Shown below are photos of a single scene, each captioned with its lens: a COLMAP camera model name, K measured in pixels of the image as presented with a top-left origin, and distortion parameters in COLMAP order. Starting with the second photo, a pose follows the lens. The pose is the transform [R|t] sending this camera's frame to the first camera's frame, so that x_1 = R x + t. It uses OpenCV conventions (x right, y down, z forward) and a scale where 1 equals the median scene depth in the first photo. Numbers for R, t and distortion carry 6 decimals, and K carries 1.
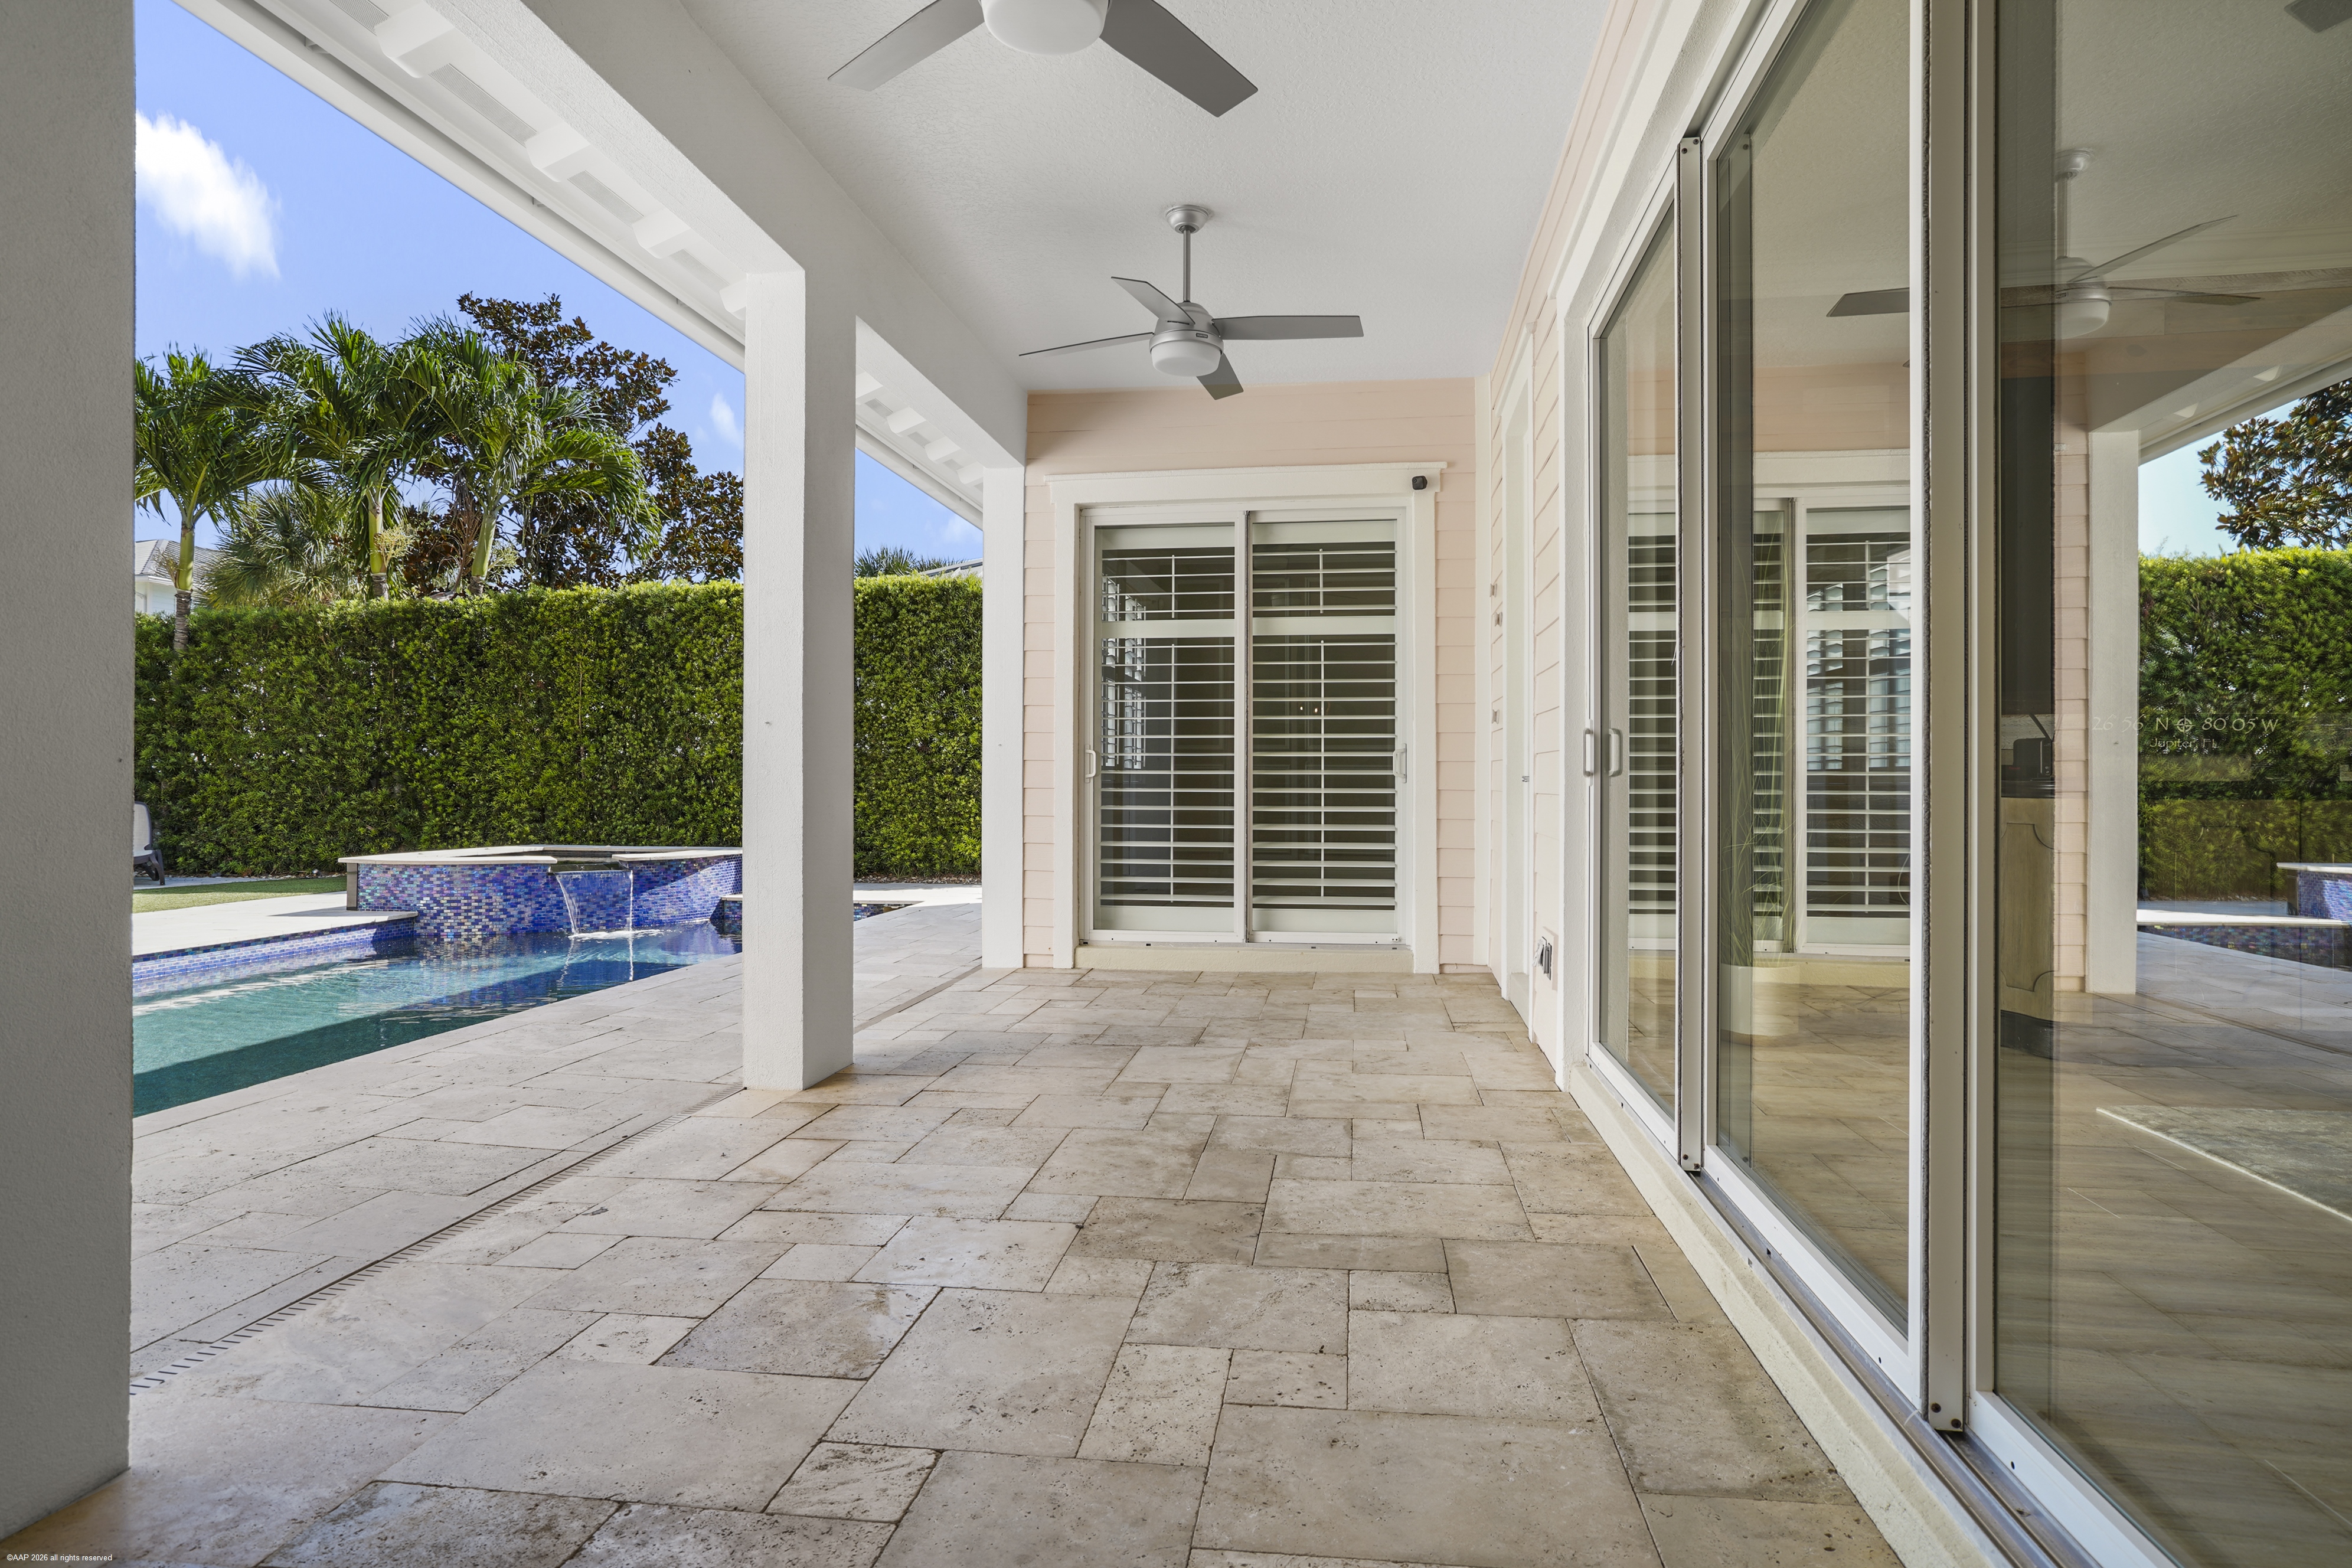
lens RADIAL K [[1273.9, 0, 1176.0], [0, 1273.9, 784.0], [0, 0, 1]] dist [-0.051724, 0.045793]
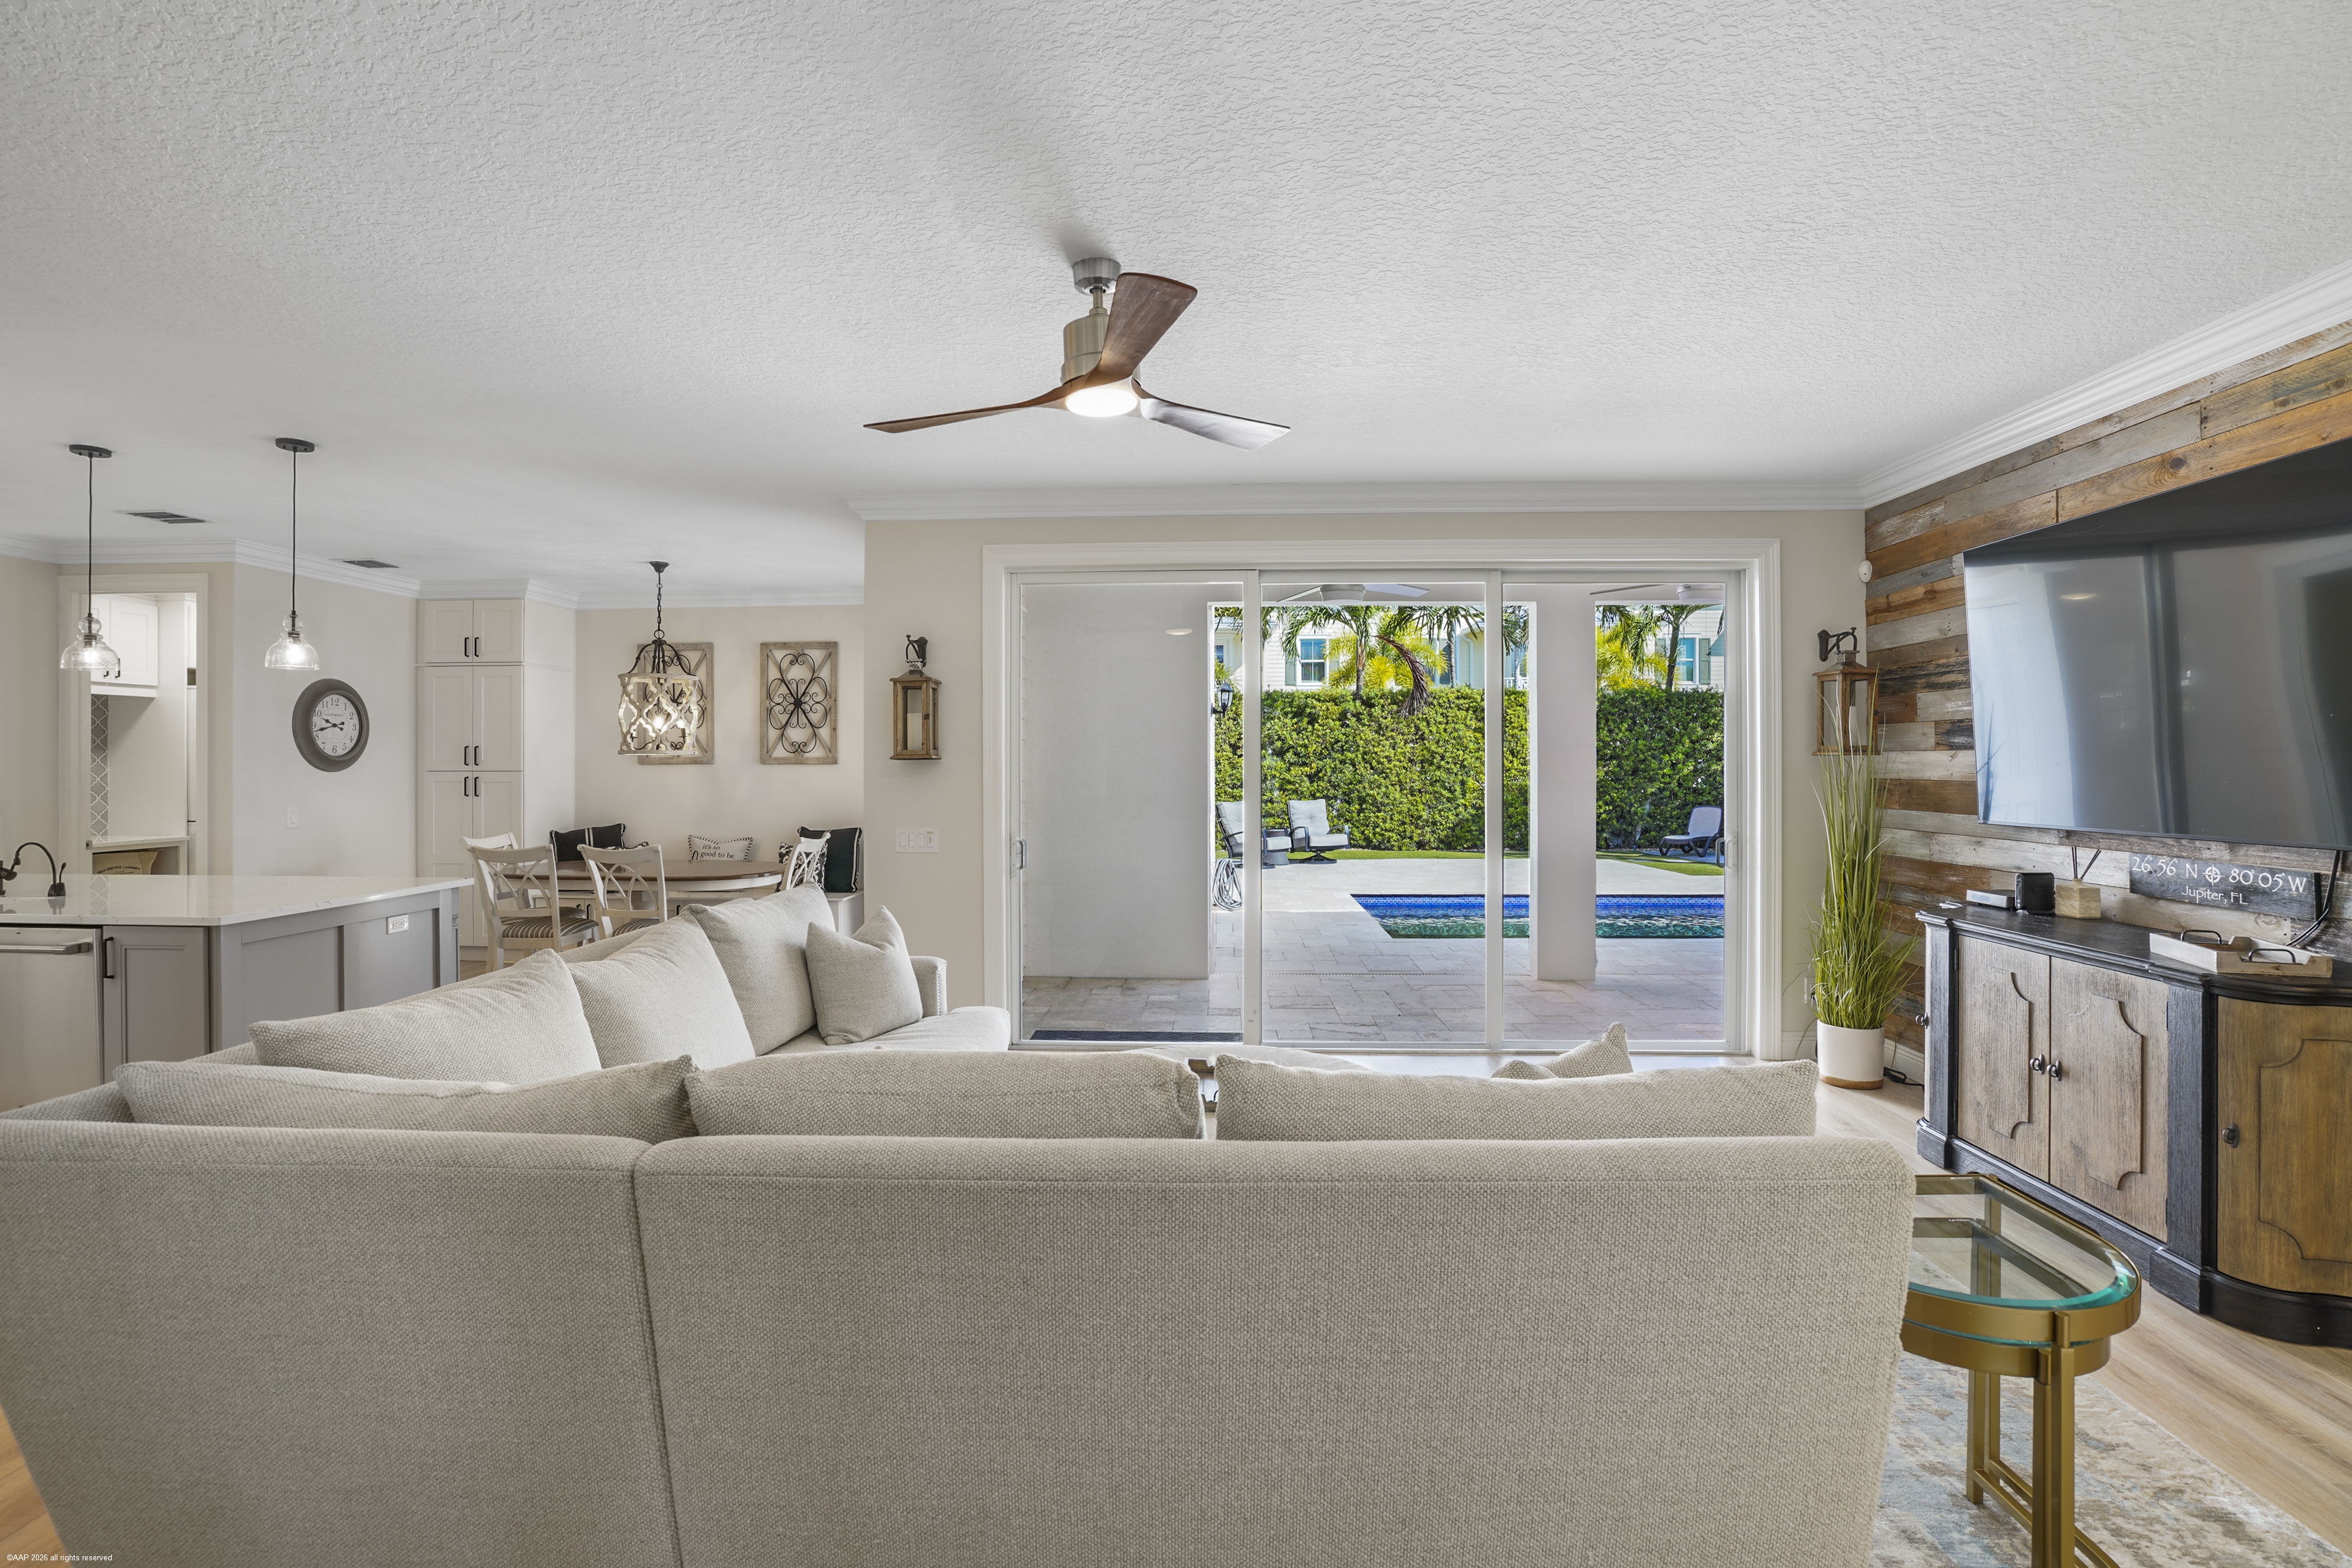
lens RADIAL K [[1085.7, 0, 1157.2], [0, 1085.7, 764.0], [0, 0, 1]] dist [-0.058388, 0.021065]
pose [[0.079265, -0.003010, -0.996849, 0.469765], [0.000086, 0.999995, -0.003013, -0.038866], [0.996854, 0.000153, 0.079265, 0.062132]]
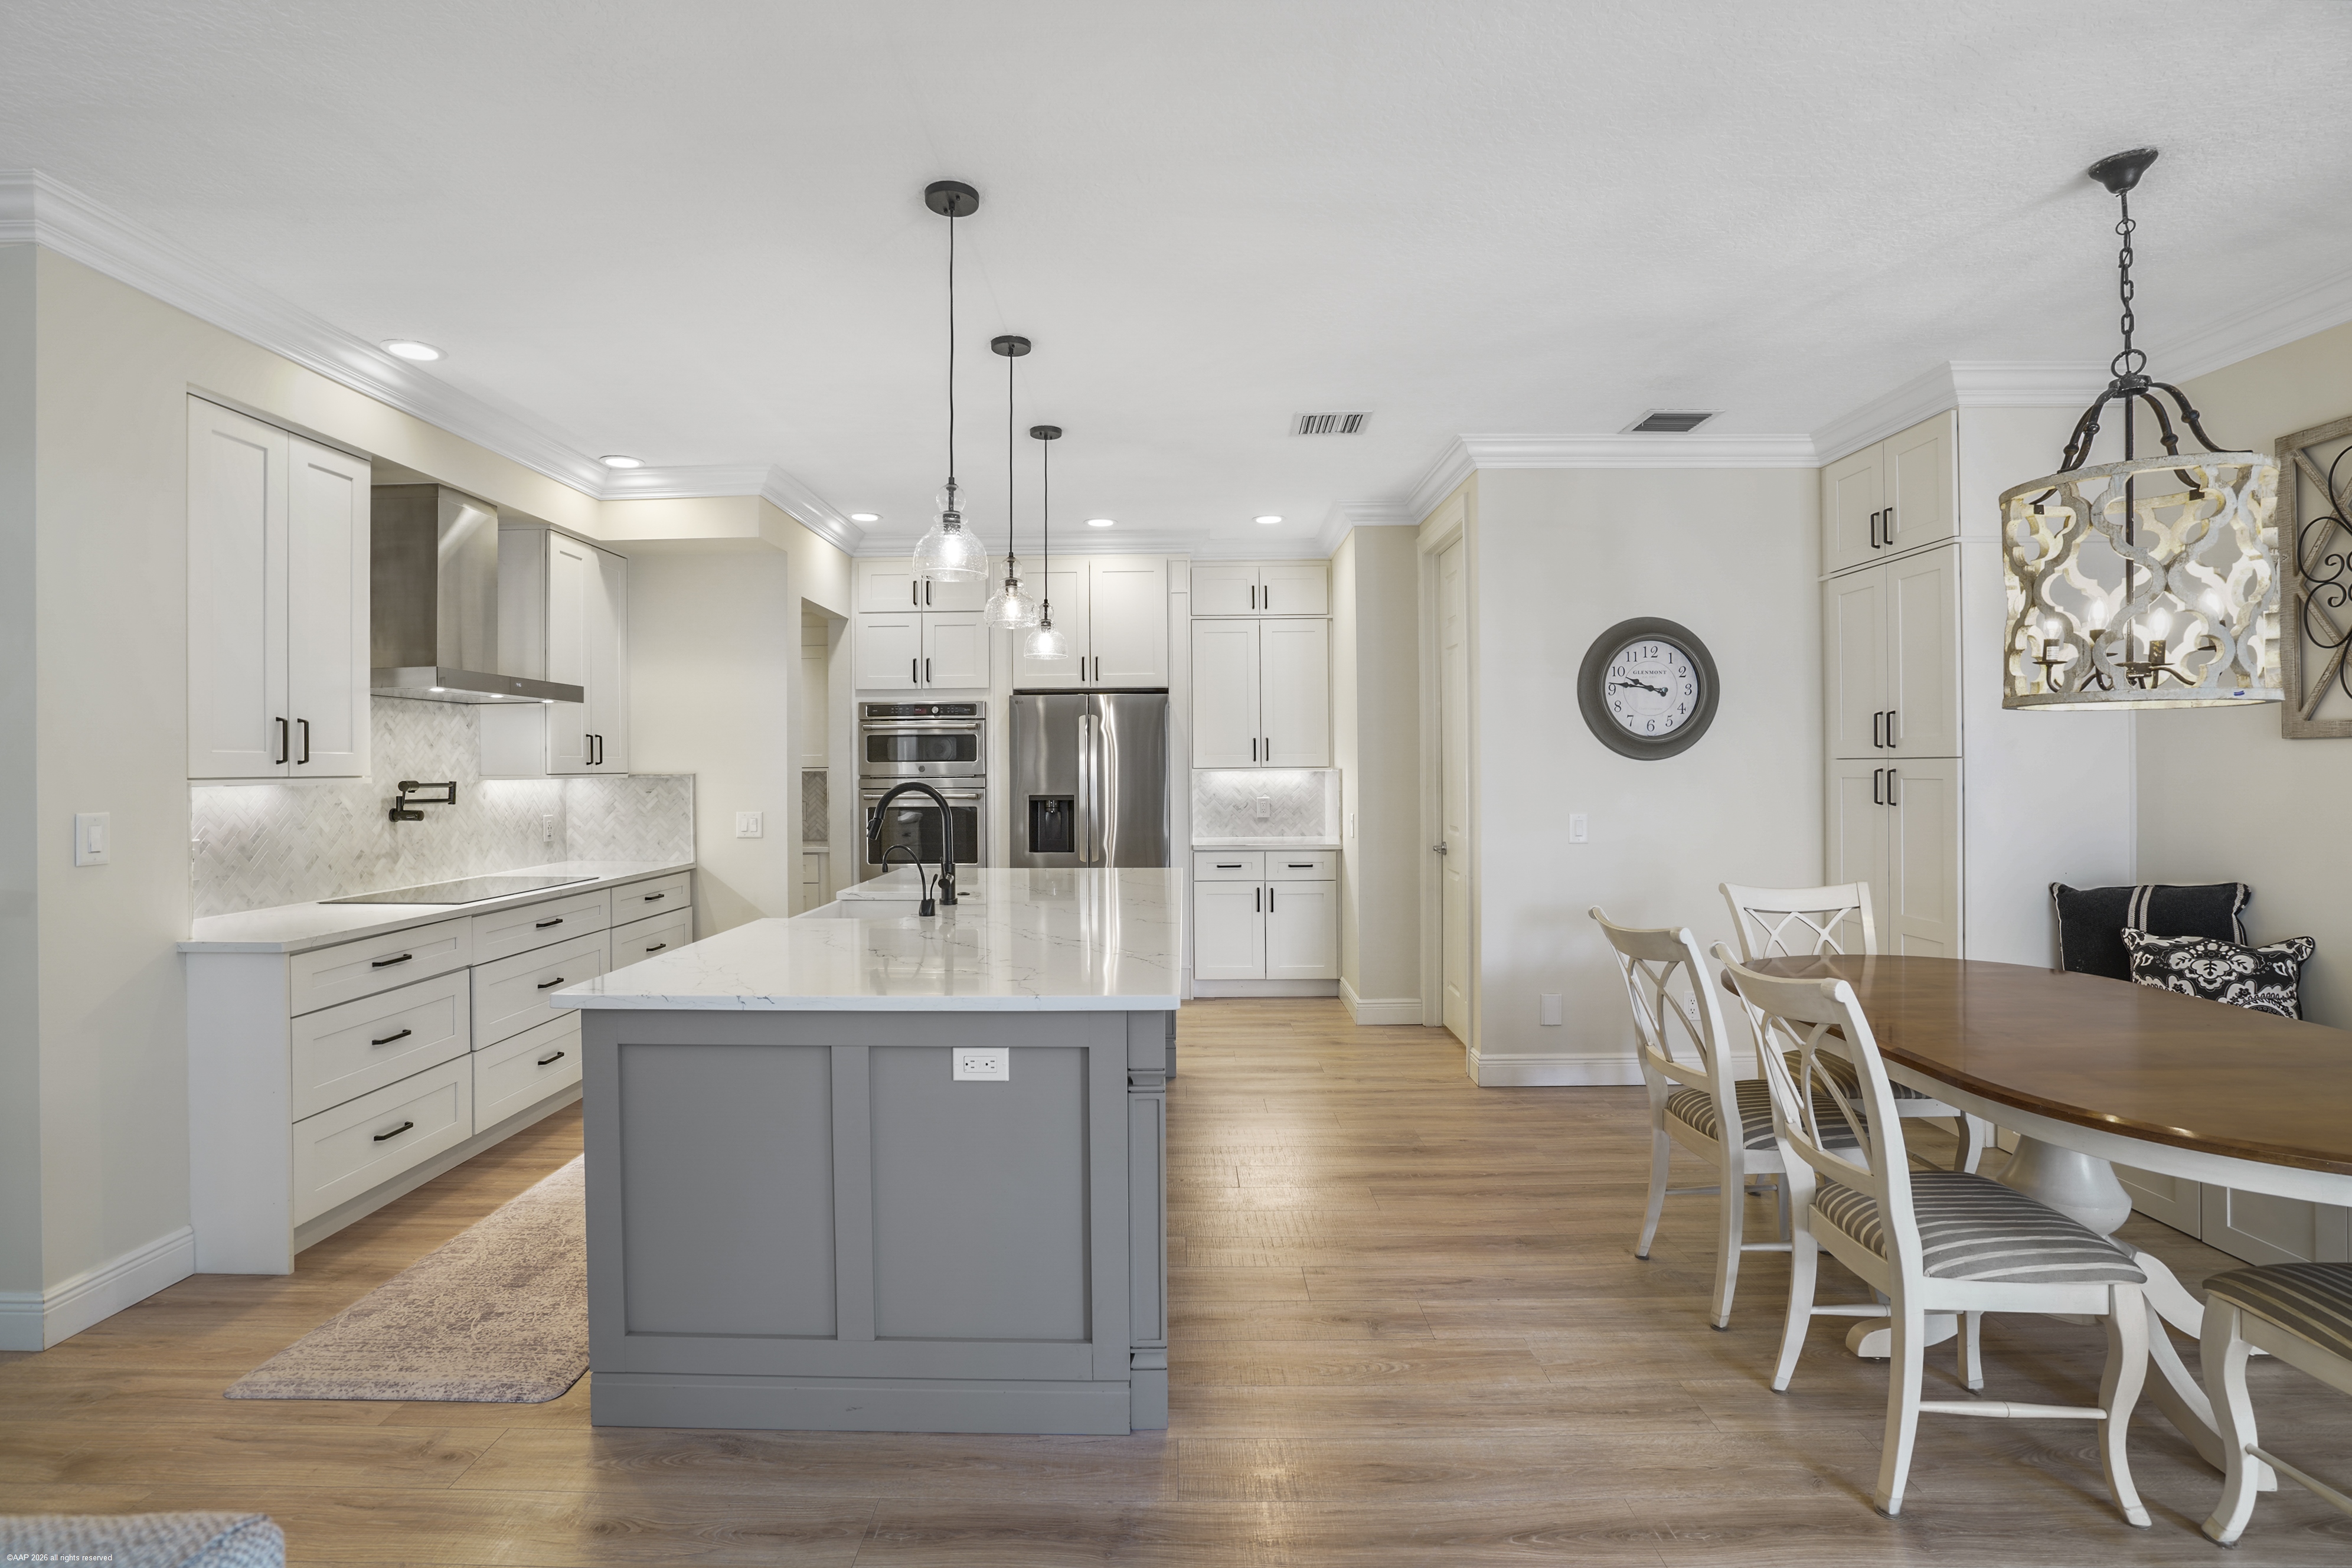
lens RADIAL K [[1085.7, 0, 1157.2], [0, 1085.7, 764.0], [0, 0, 1]] dist [-0.058388, 0.021065]
pose [[-0.992822, 0.003207, -0.119557, 0.122817], [0.003392, 0.999993, -0.001344, -0.035589], [0.119552, -0.001740, -0.992826, 0.019787]]
